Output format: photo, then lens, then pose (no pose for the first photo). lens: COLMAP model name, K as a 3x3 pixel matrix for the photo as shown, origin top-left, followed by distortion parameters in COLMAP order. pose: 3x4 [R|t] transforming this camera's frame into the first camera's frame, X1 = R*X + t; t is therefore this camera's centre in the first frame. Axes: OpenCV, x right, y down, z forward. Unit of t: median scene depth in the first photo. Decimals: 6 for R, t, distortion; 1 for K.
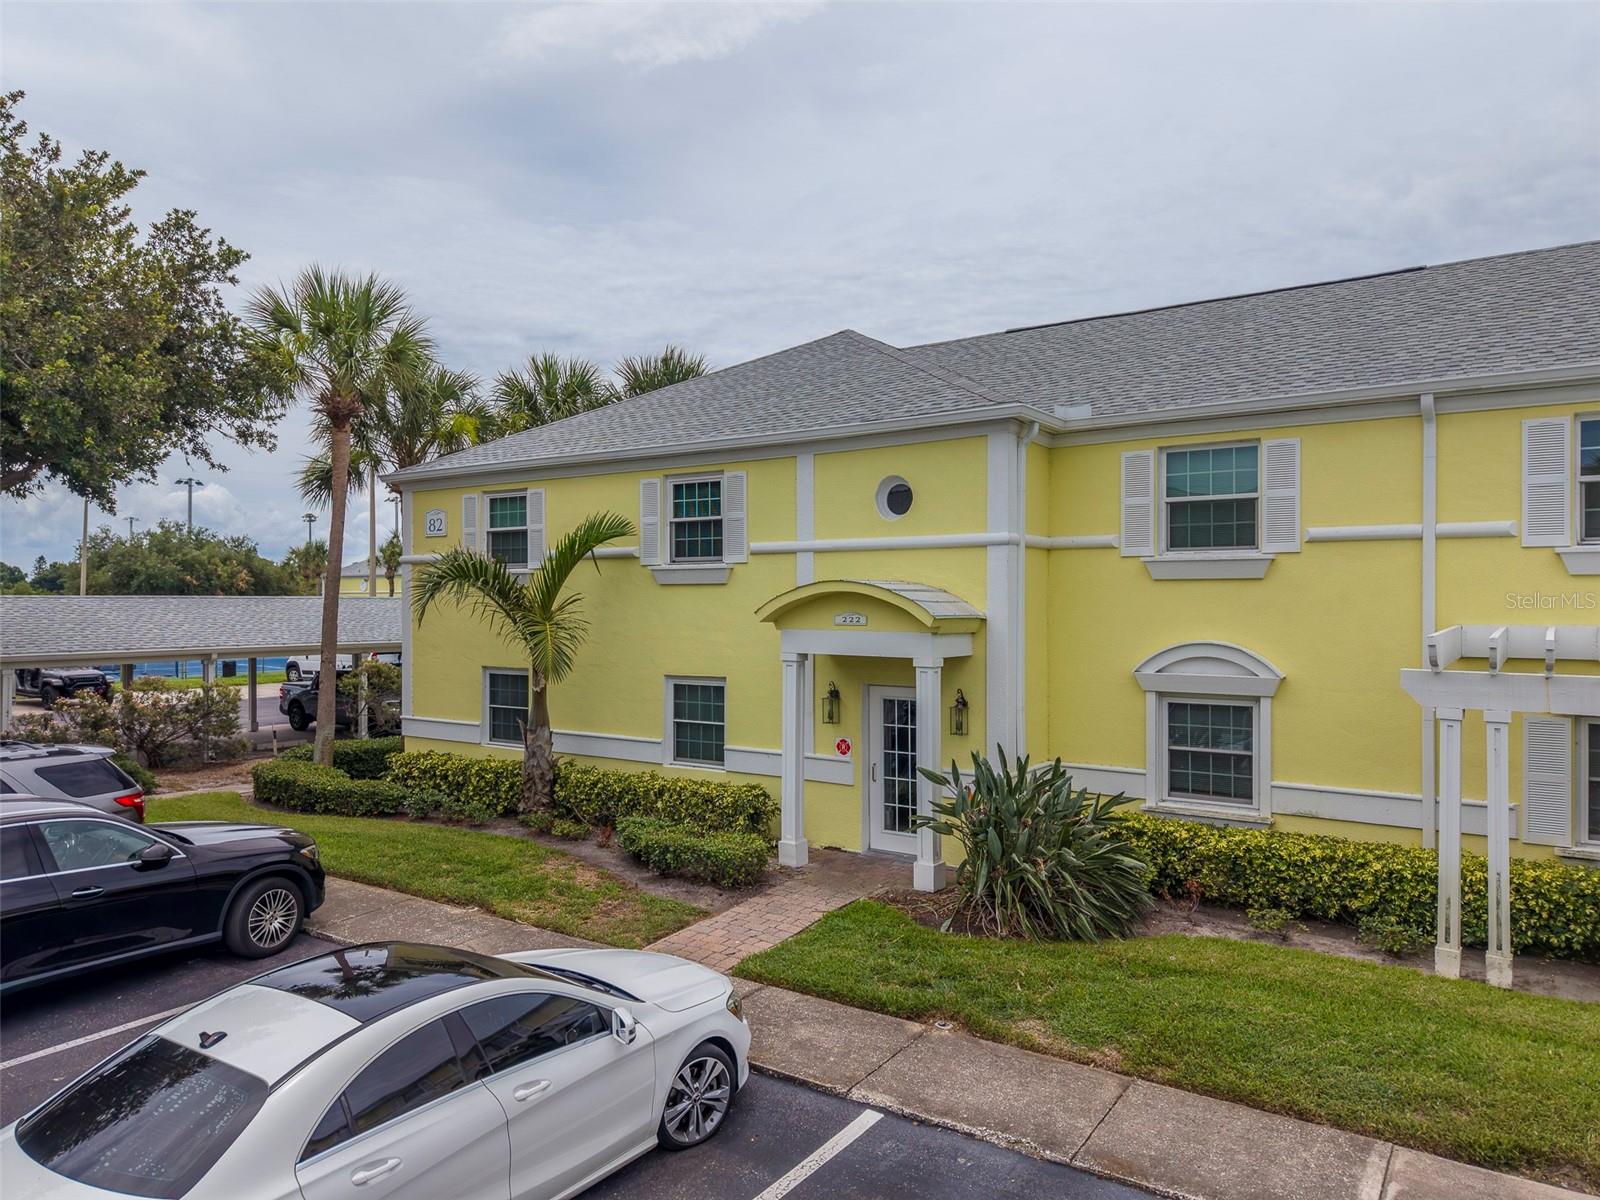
lens RADIAL K [[1106.1, 0, 792.6], [0, 1106.1, 598.7], [0, 0, 1]] dist [0.018006, -0.016257]
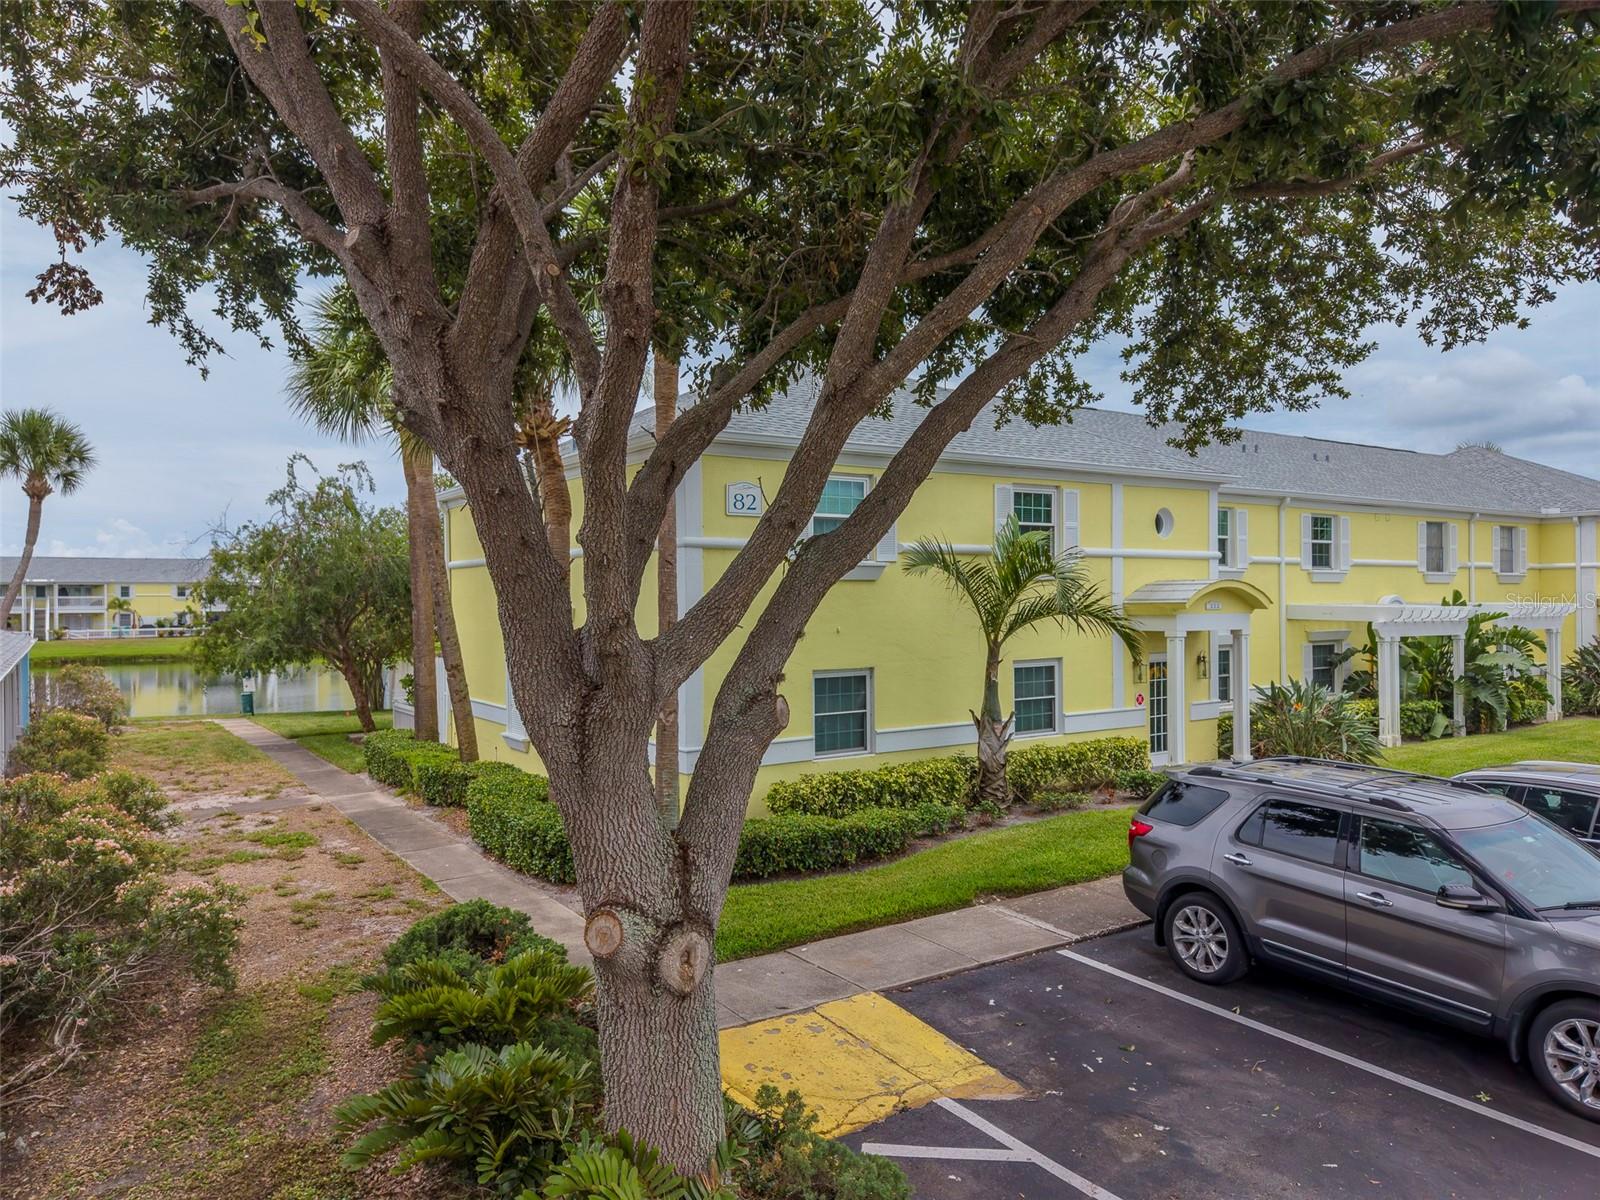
lens RADIAL K [[1106.1, 0, 789.2], [0, 1106.1, 598.1], [0, 0, 1]] dist [0.018006, -0.016257]
pose [[0.355374, -0.004613, 0.934713, -1.517501], [0.000938, 0.999989, 0.004578, 0.000310], [-0.934724, -0.000750, 0.355375, 0.981795]]
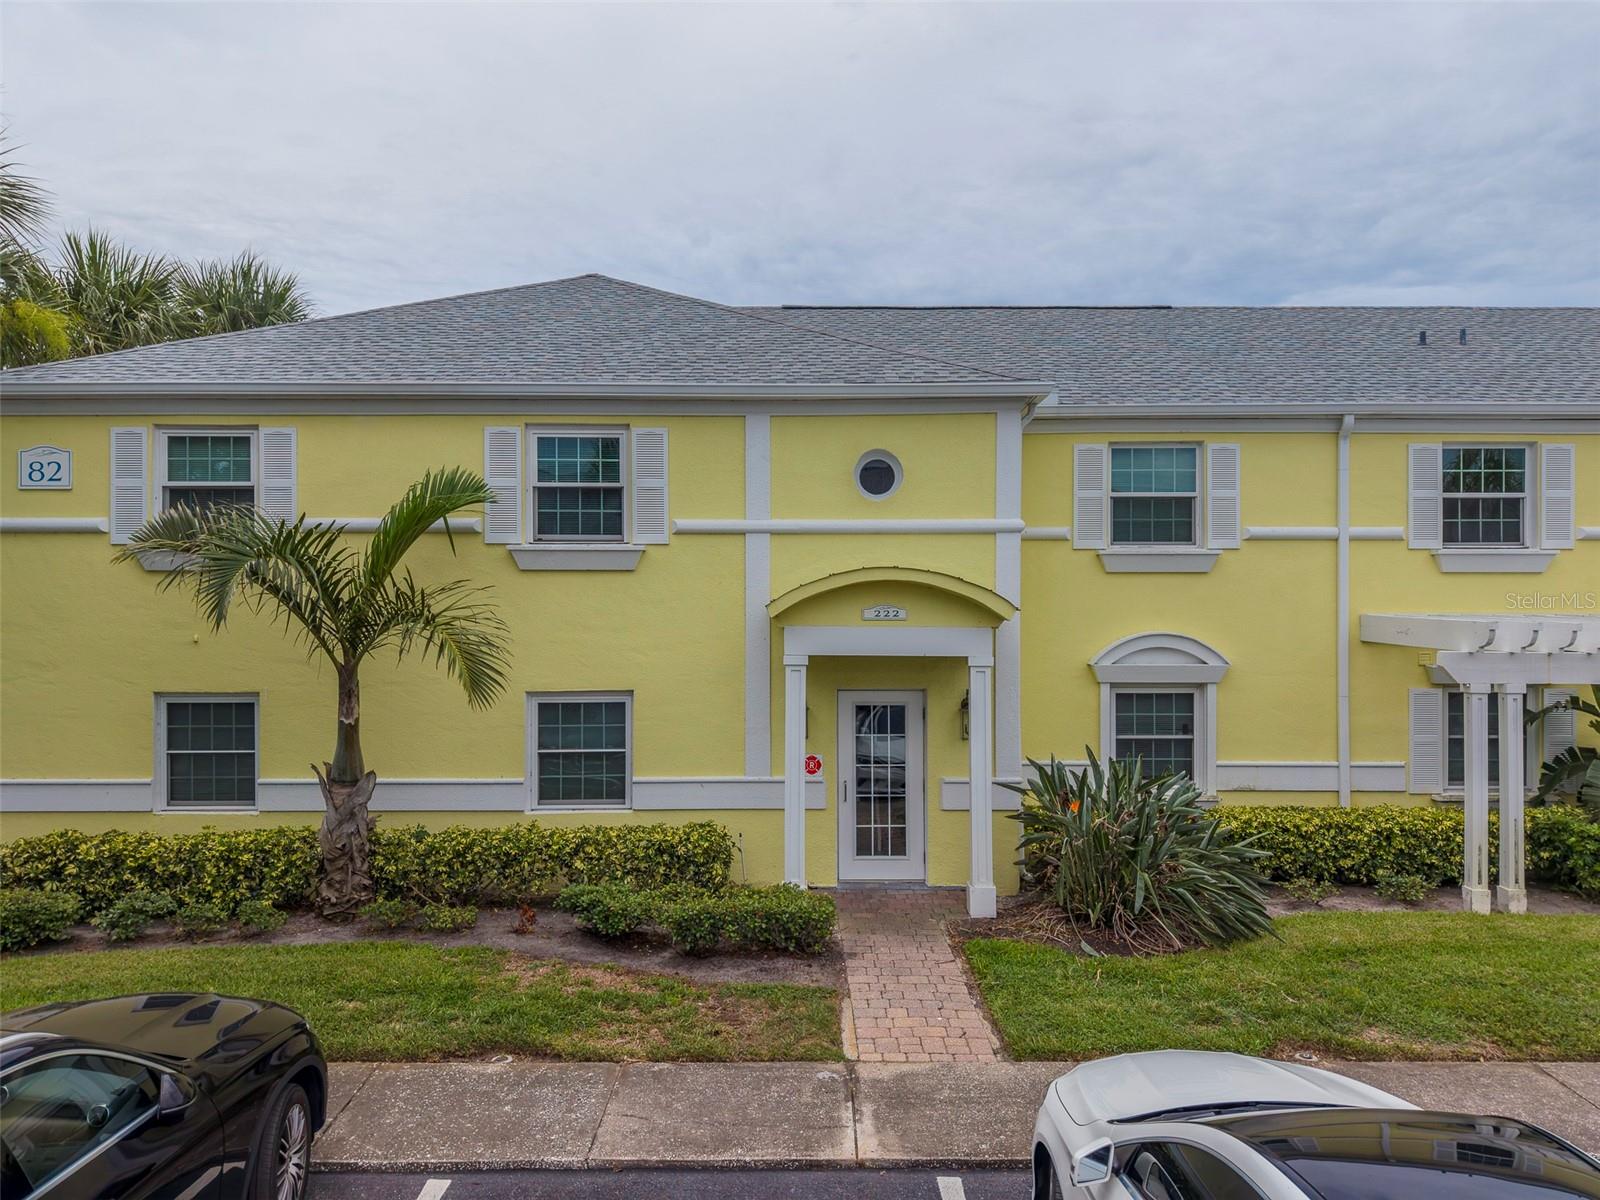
lens RADIAL K [[1106.1, 0, 805.6], [0, 1106.1, 601.6], [0, 0, 1]] dist [0.018006, -0.016257]
pose [[0.810704, 0.000821, 0.585455, -0.486746], [-0.001575, 0.999998, 0.000778, 0.009088], [-0.585454, -0.001553, 0.810704, 0.339639]]
